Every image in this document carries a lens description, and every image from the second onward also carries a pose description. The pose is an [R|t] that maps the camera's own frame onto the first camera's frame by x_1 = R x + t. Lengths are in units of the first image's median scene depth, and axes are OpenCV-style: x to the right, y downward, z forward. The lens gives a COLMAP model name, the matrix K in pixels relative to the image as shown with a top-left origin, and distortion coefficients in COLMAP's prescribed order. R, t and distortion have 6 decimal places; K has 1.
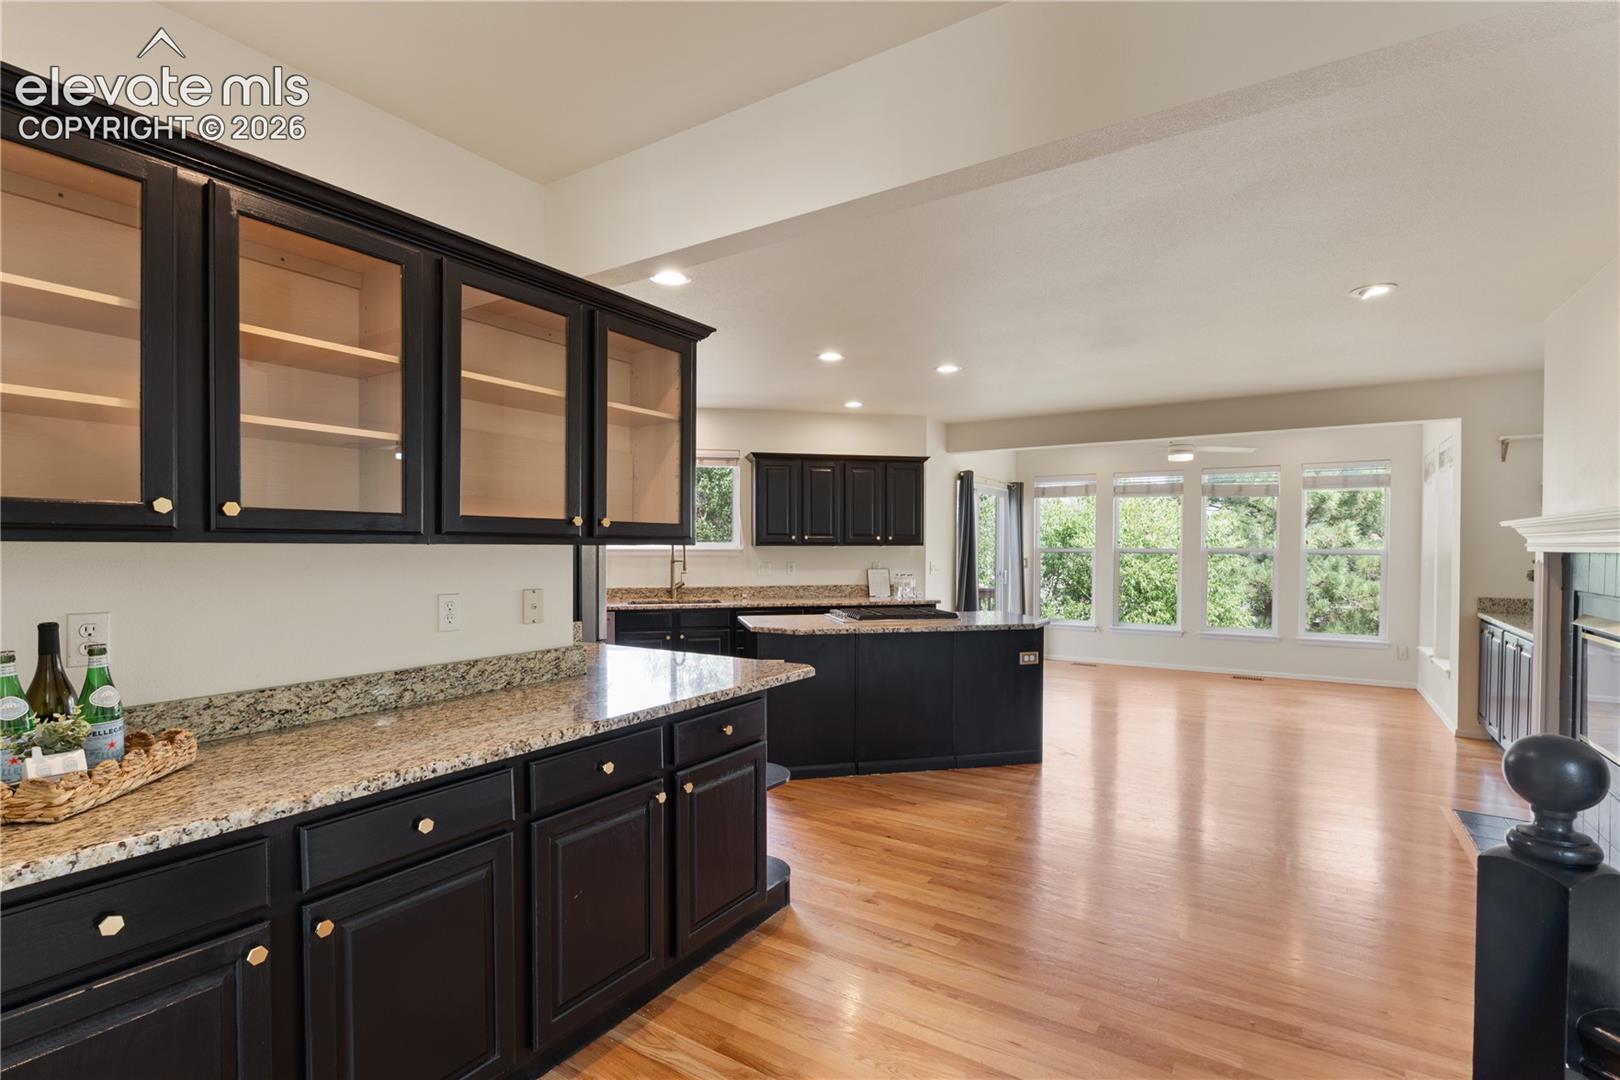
lens RADIAL K [[753.0, 0, 806.0], [0, 753.0, 552.9], [0, 0, 1]] dist [-0.004095, -0.001802]
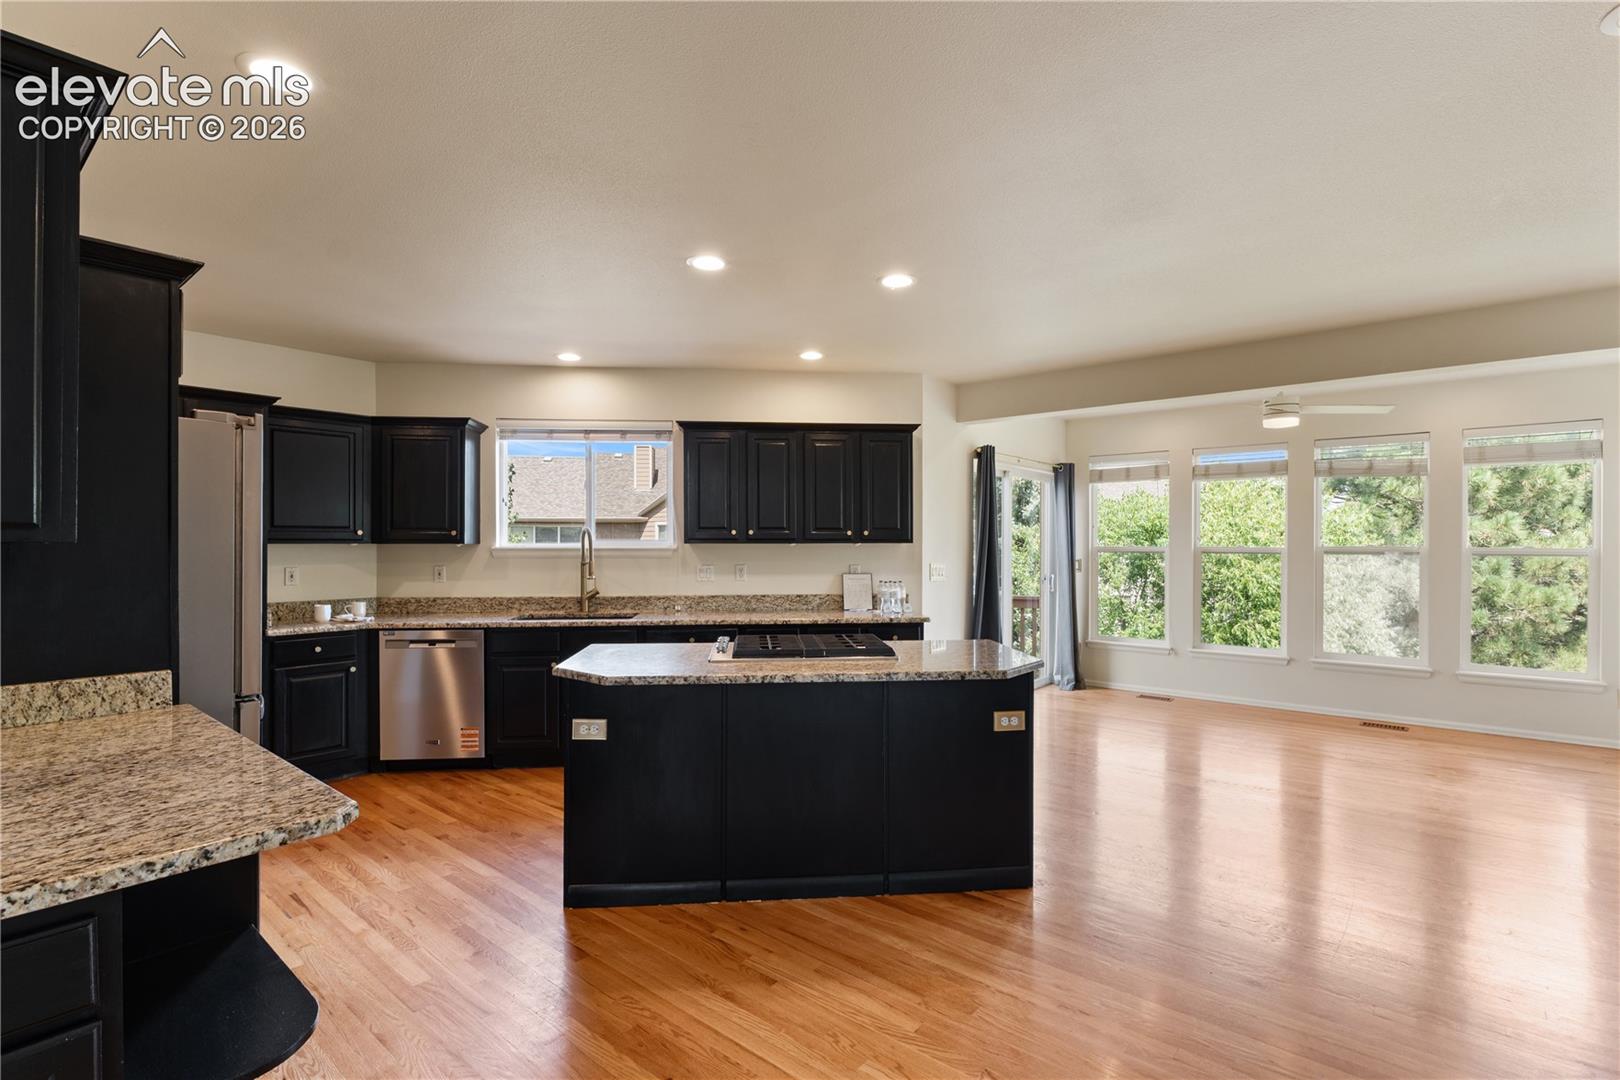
lens RADIAL K [[753.0, 0, 811.2], [0, 753.0, 539.0], [0, 0, 1]] dist [-0.004095, -0.001802]
pose [[0.993093, -0.001540, -0.117320, 0.149311], [-0.000391, 0.999865, -0.016430, -0.001419], [0.117330, 0.016362, 0.992958, 0.255569]]
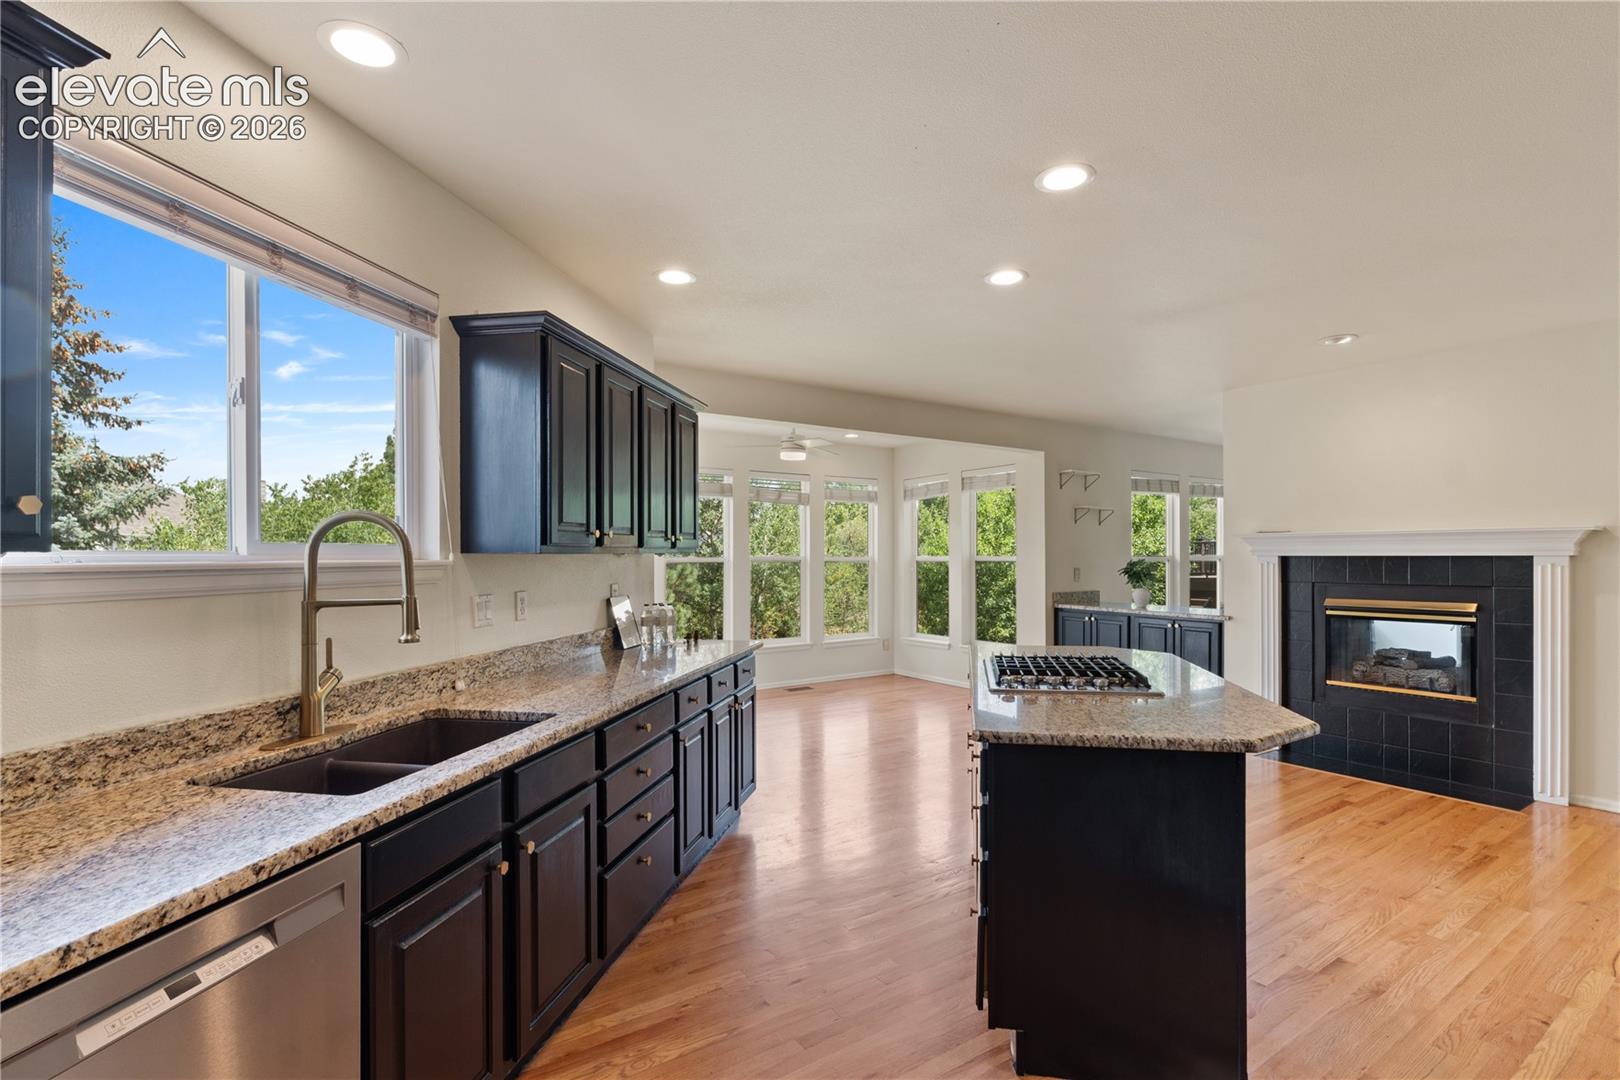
lens RADIAL K [[753.0, 0, 810.0], [0, 753.0, 551.1], [0, 0, 1]] dist [-0.004095, -0.001802]
pose [[0.384740, 0.002530, 0.923021, -0.372028], [0.013473, 0.999874, -0.008356, -0.004858], [-0.922927, 0.015651, 0.384658, 0.715302]]
